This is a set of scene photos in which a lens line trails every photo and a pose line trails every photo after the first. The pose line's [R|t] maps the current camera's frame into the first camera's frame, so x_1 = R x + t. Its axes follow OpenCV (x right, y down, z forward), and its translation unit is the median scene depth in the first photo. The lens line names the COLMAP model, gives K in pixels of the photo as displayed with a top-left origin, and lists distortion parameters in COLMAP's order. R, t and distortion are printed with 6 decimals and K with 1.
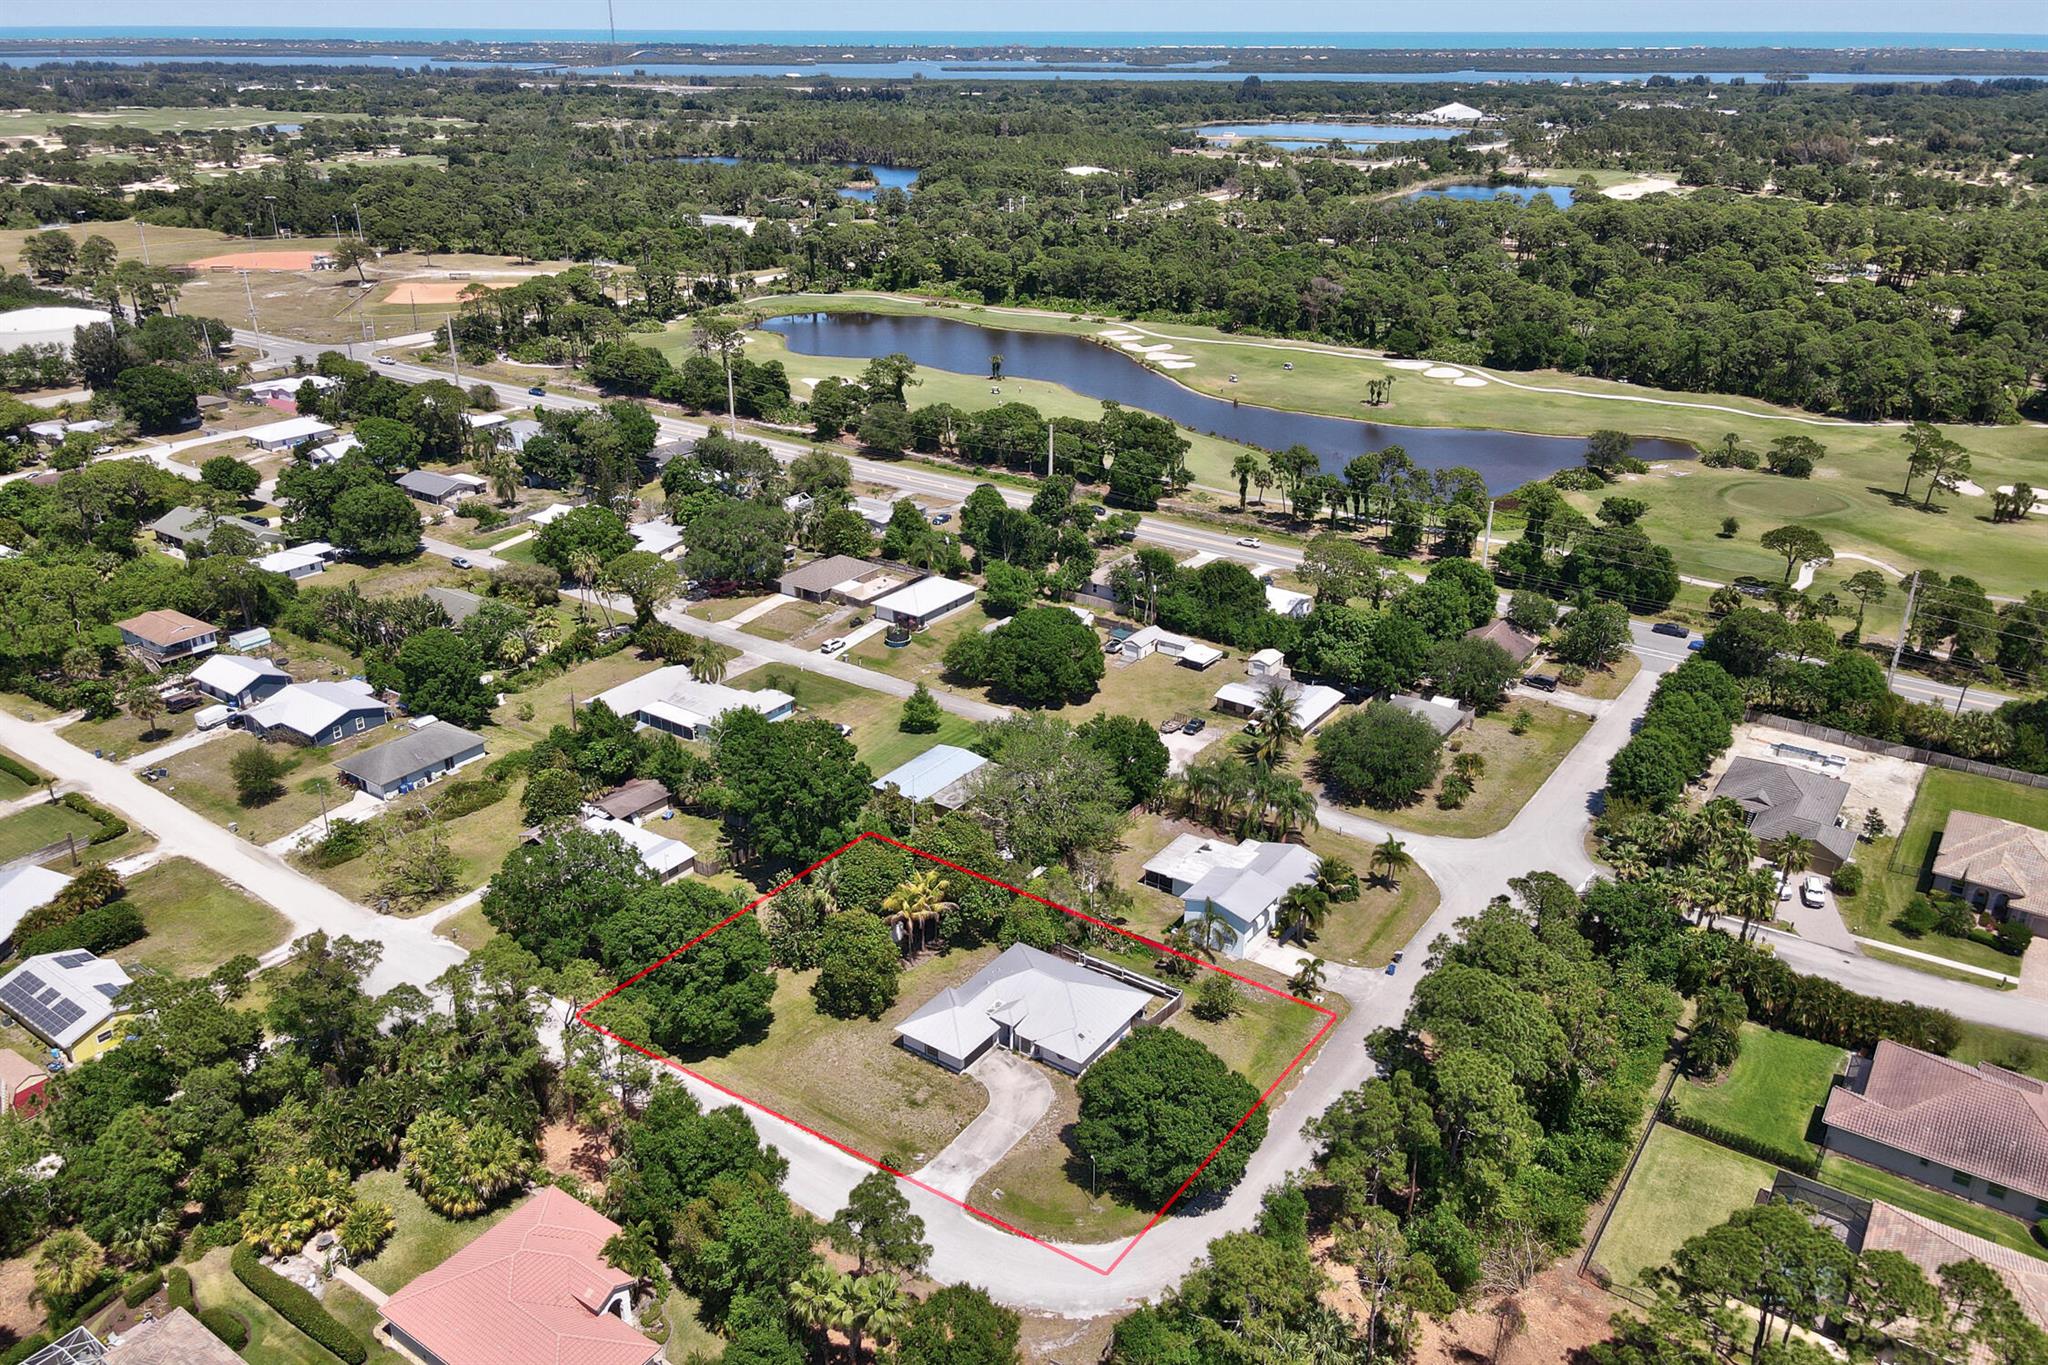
lens RADIAL K [[1523.9, 0, 1016.0], [0, 1523.9, 691.7], [0, 0, 1]] dist [0.002652, 0.021103]
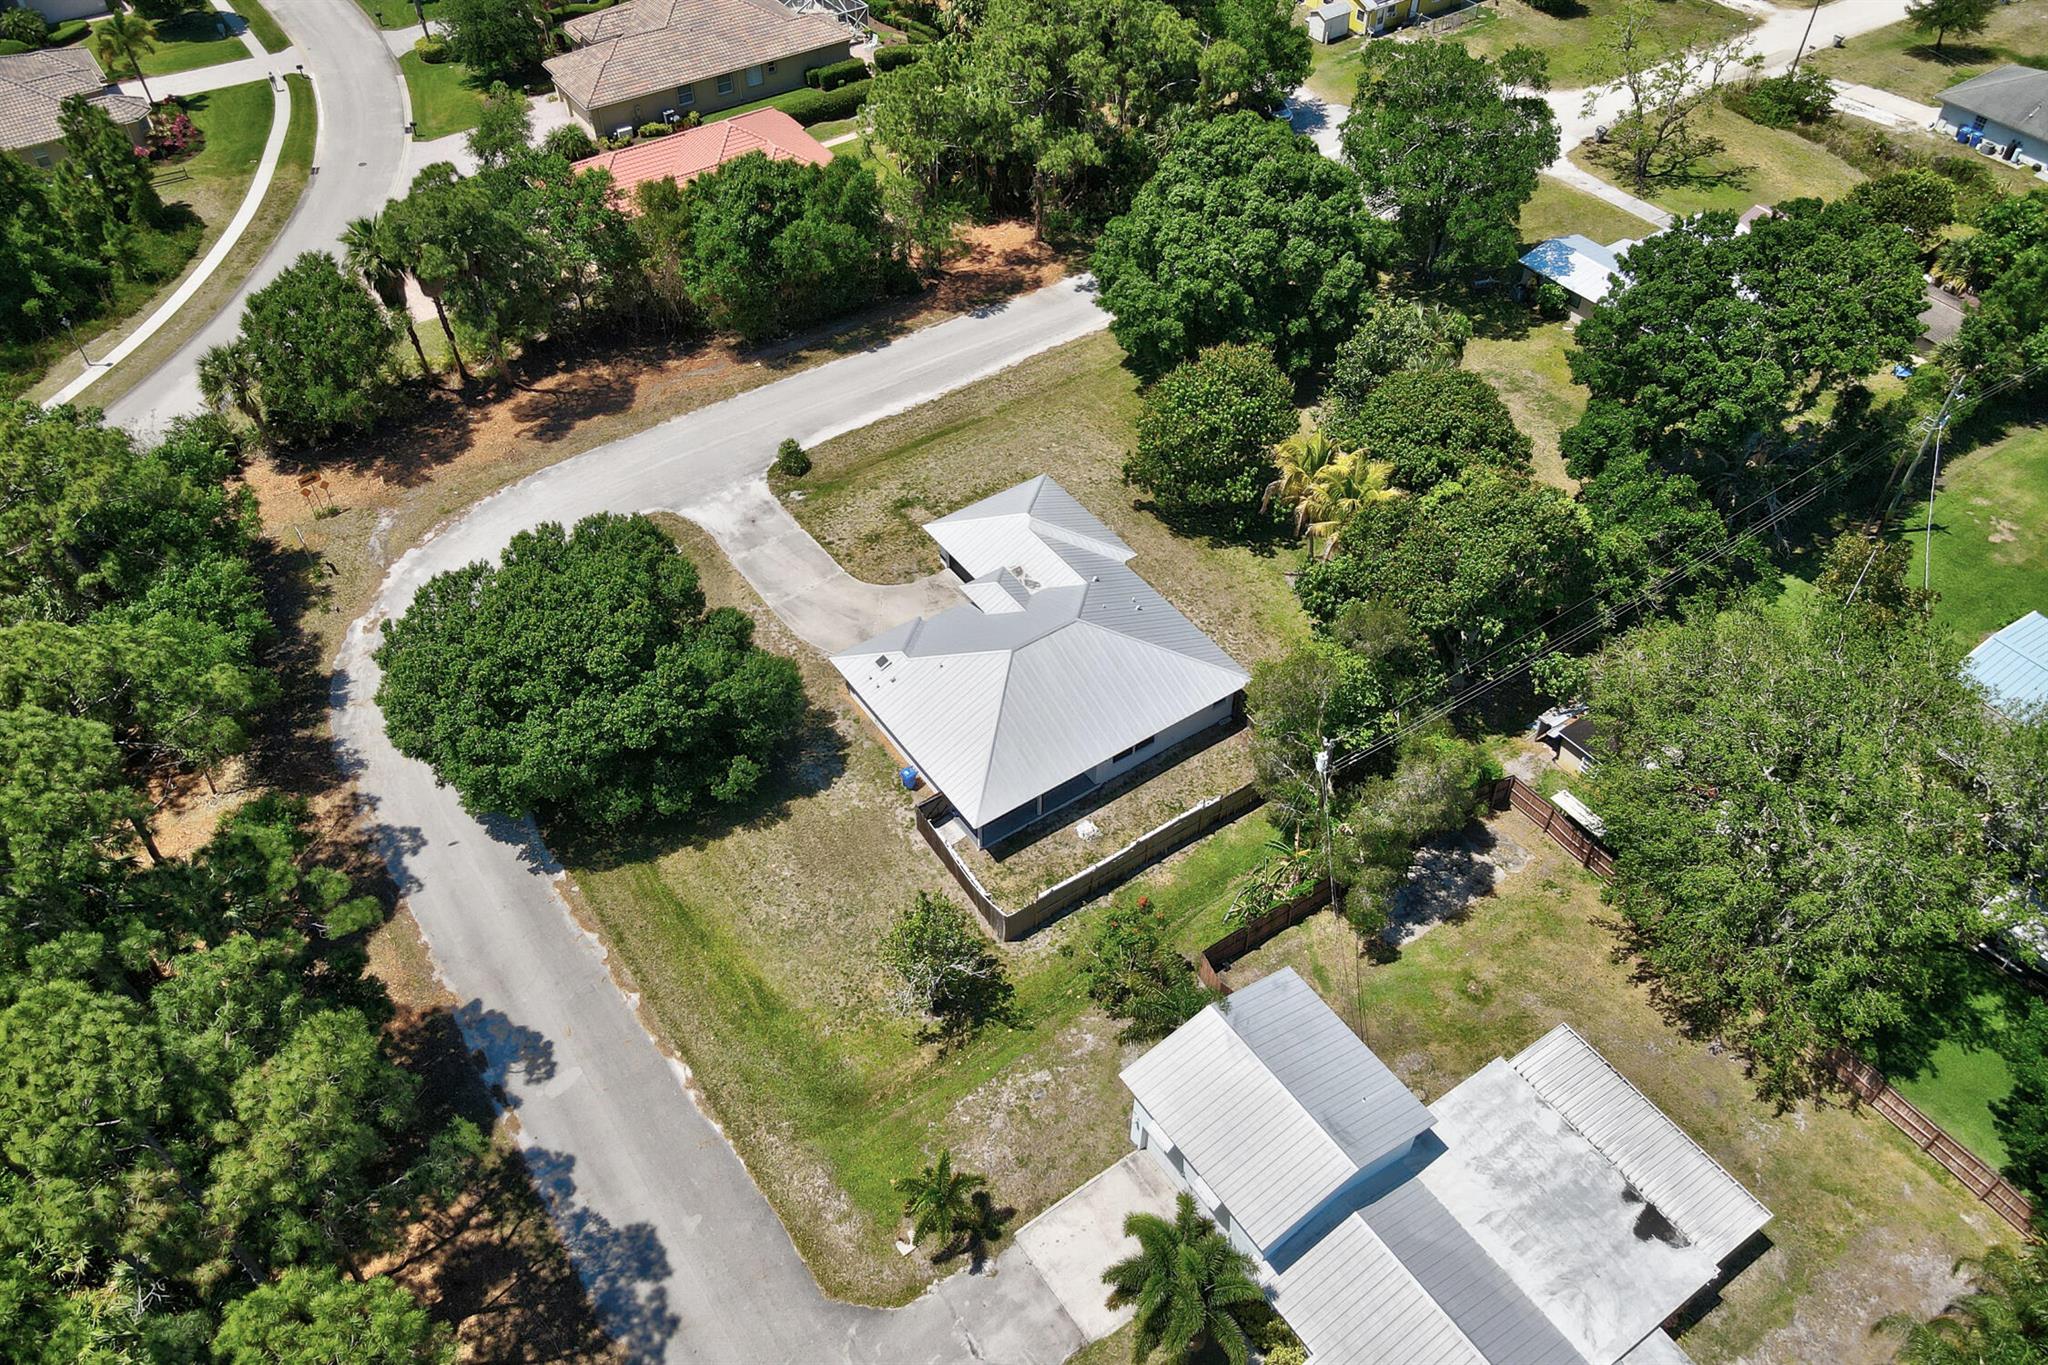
lens RADIAL K [[1523.9, 0, 1013.2], [0, 1523.9, 671.0], [0, 0, 1]] dist [0.002652, 0.021103]
pose [[-0.349984, 0.659701, -0.665061, 0.264505], [-0.375183, 0.551816, 0.744807, -0.125009], [0.858341, 0.510190, 0.054382, 0.711292]]
